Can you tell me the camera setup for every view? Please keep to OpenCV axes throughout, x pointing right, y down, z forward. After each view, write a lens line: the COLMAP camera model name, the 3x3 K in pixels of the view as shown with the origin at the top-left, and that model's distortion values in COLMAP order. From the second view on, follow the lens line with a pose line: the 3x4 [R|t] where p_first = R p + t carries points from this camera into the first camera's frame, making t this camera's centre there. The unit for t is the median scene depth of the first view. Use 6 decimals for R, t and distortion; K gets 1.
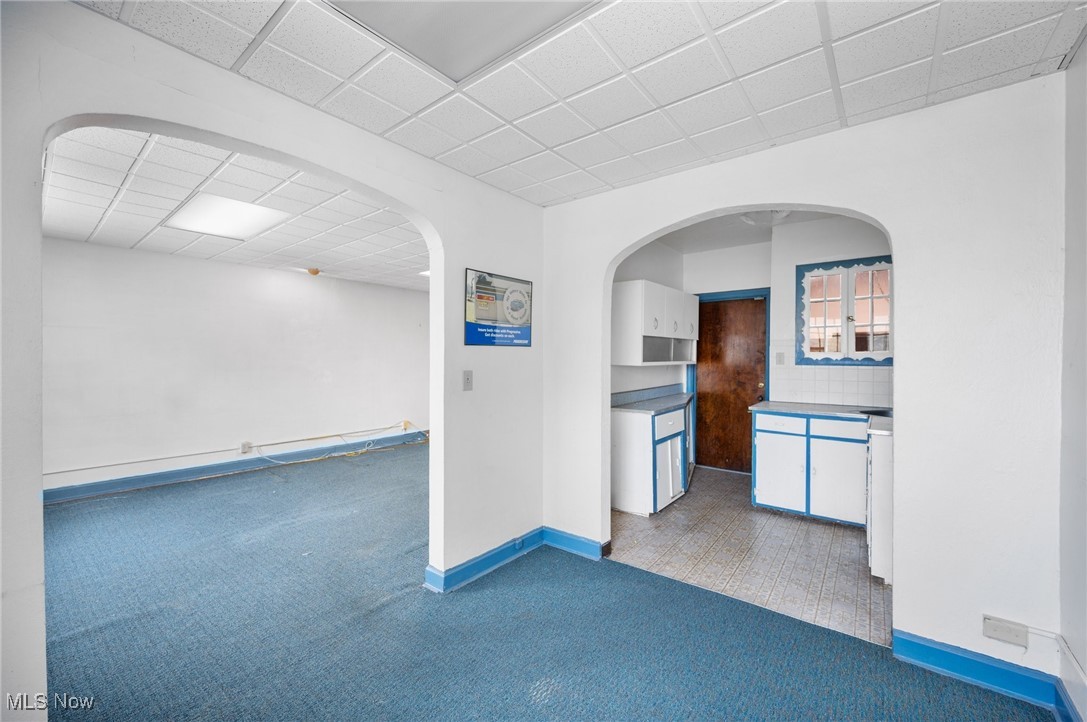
lens RADIAL K [[428.9, 0, 547.2], [0, 428.9, 358.7], [0, 0, 1]] dist [-0.002900, -0.000233]
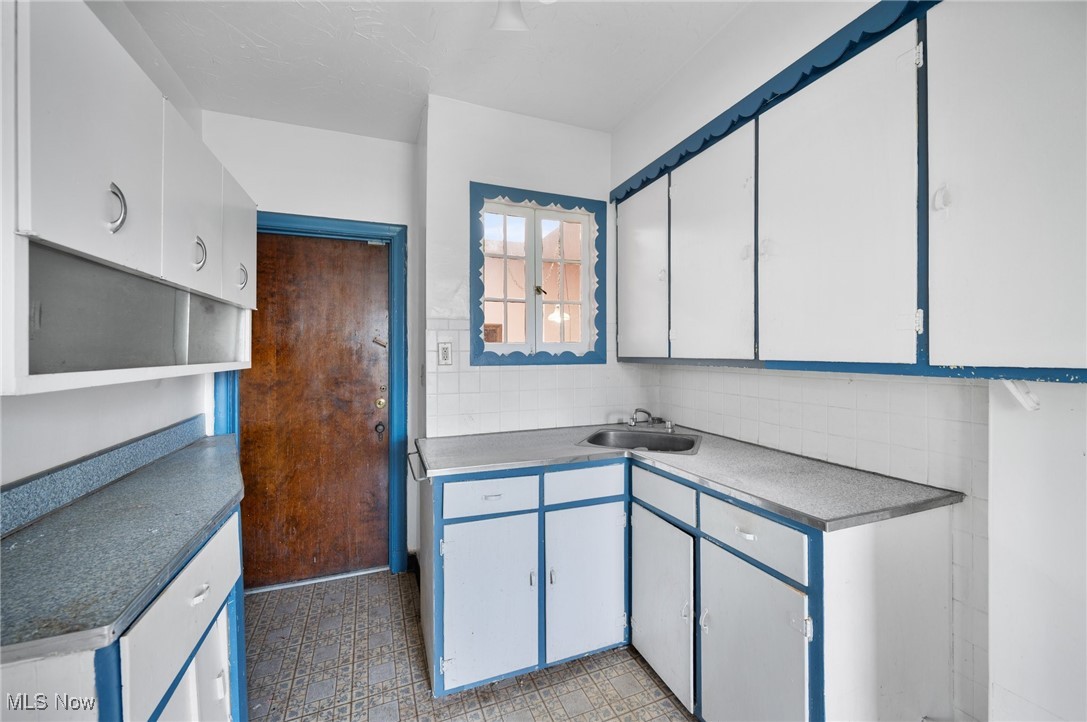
lens RADIAL K [[428.9, 0, 550.1], [0, 428.9, 355.0], [0, 0, 1]] dist [-0.002900, -0.000233]
pose [[0.499476, -0.008261, 0.866288, 0.154945], [0.006861, 0.999961, 0.005579, -0.000917], [-0.866301, 0.003157, 0.499513, 0.623135]]
